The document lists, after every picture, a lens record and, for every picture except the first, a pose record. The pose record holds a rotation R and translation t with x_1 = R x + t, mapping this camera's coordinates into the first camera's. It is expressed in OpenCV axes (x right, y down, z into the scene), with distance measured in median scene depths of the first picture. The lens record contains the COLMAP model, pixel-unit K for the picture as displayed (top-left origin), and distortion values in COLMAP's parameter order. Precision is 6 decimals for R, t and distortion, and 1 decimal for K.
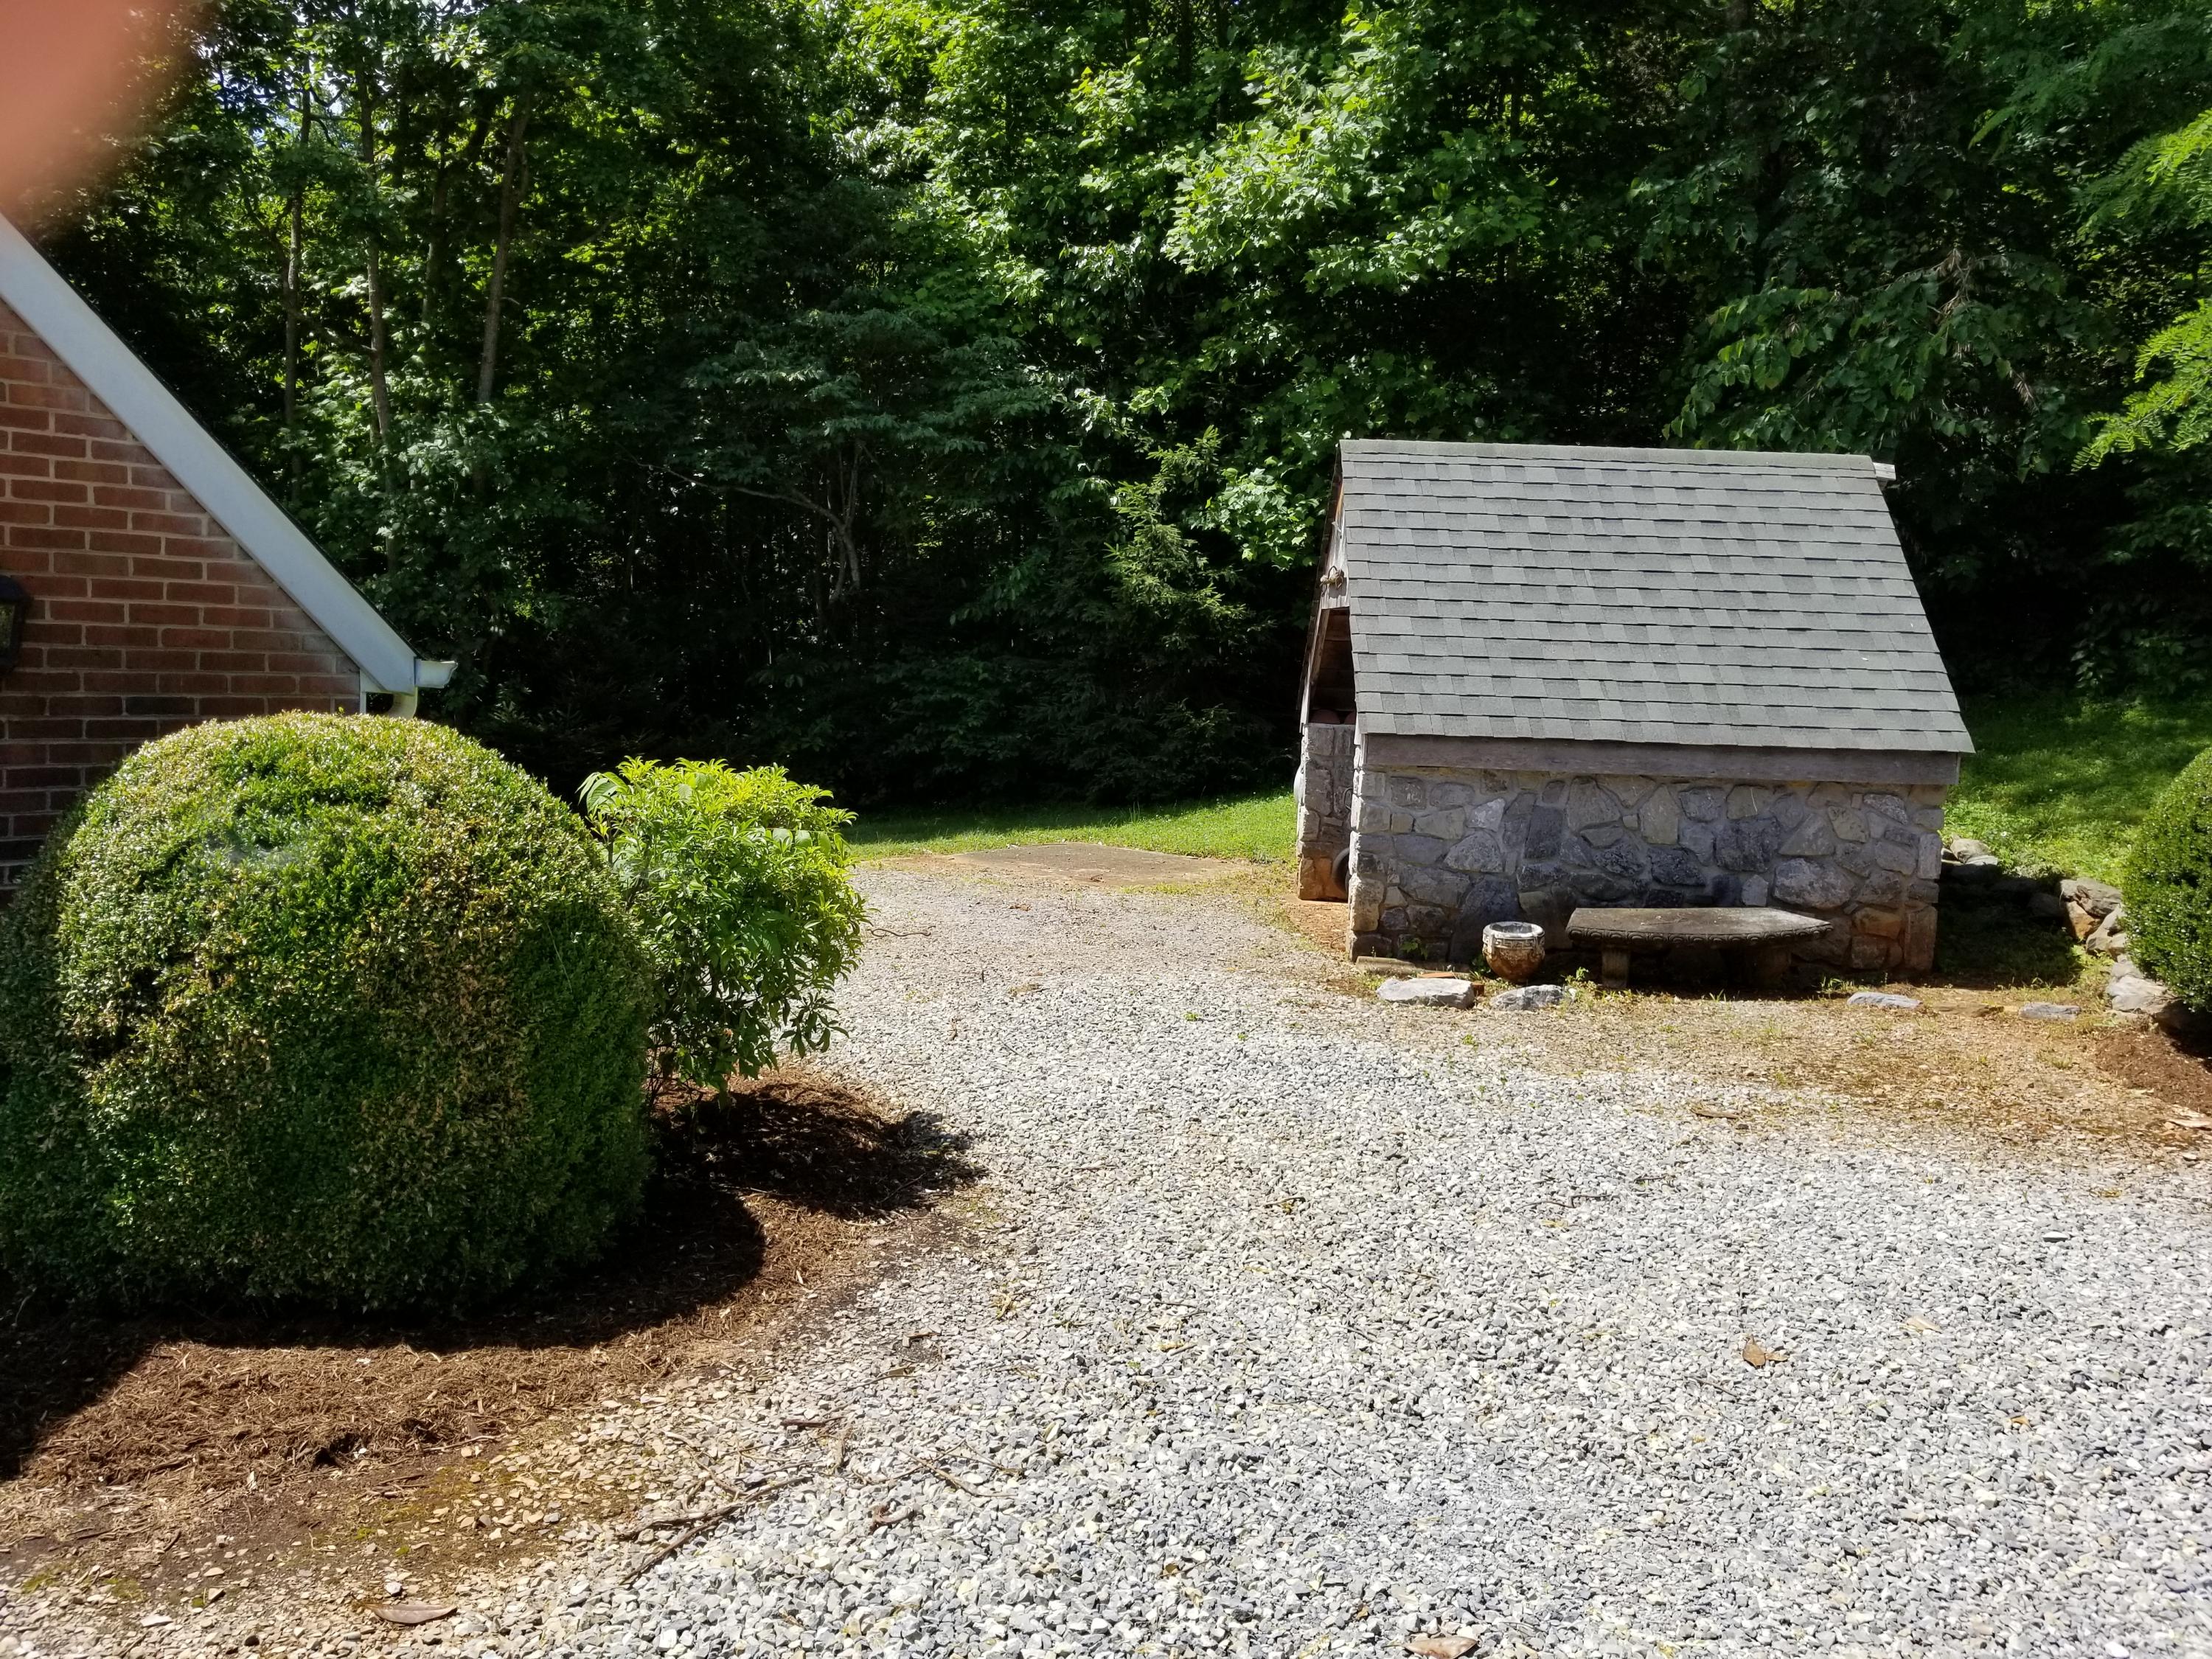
lens RADIAL K [[1795.8, 0, 1108.9], [0, 1795.8, 830.0], [0, 0, 1]] dist [0.038129, 0.001518]
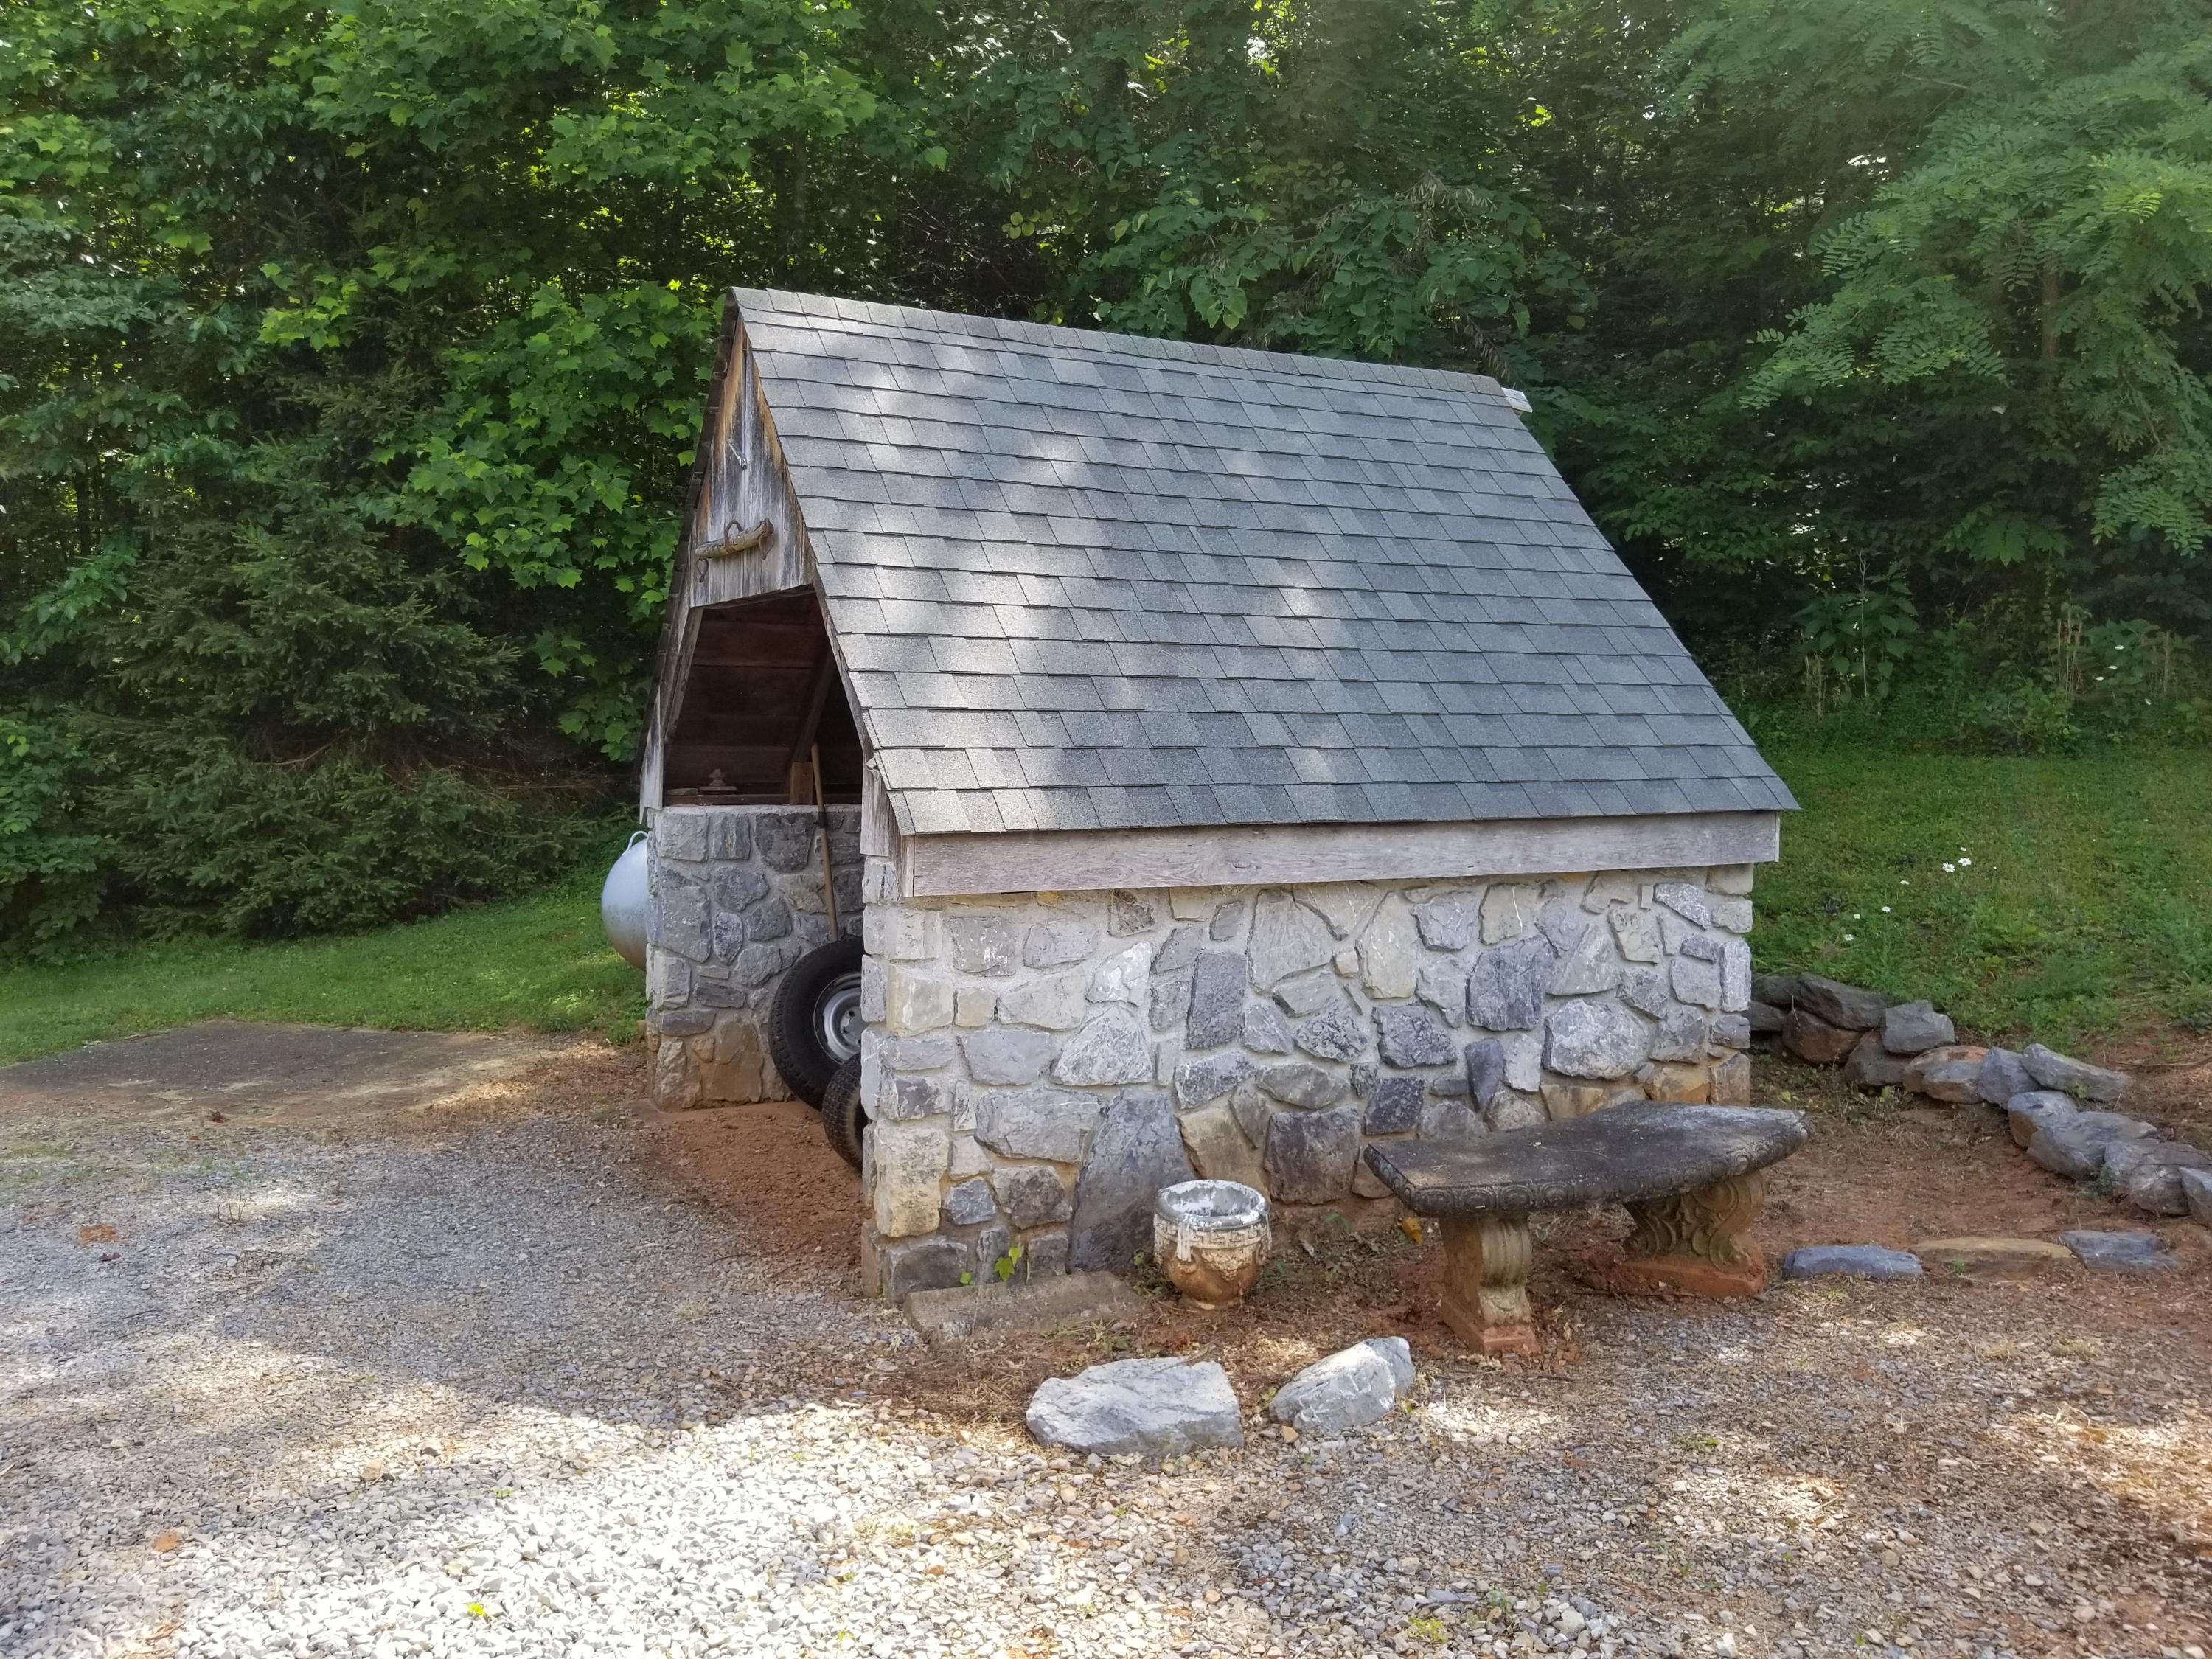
lens RADIAL K [[1795.8, 0, 1103.5], [0, 1795.8, 818.3], [0, 0, 1]] dist [0.038129, 0.001518]
pose [[0.898336, -0.054096, 0.435966, -0.018004], [0.068861, 0.997462, -0.018123, -0.040156], [-0.433879, 0.046302, 0.899781, 0.474260]]
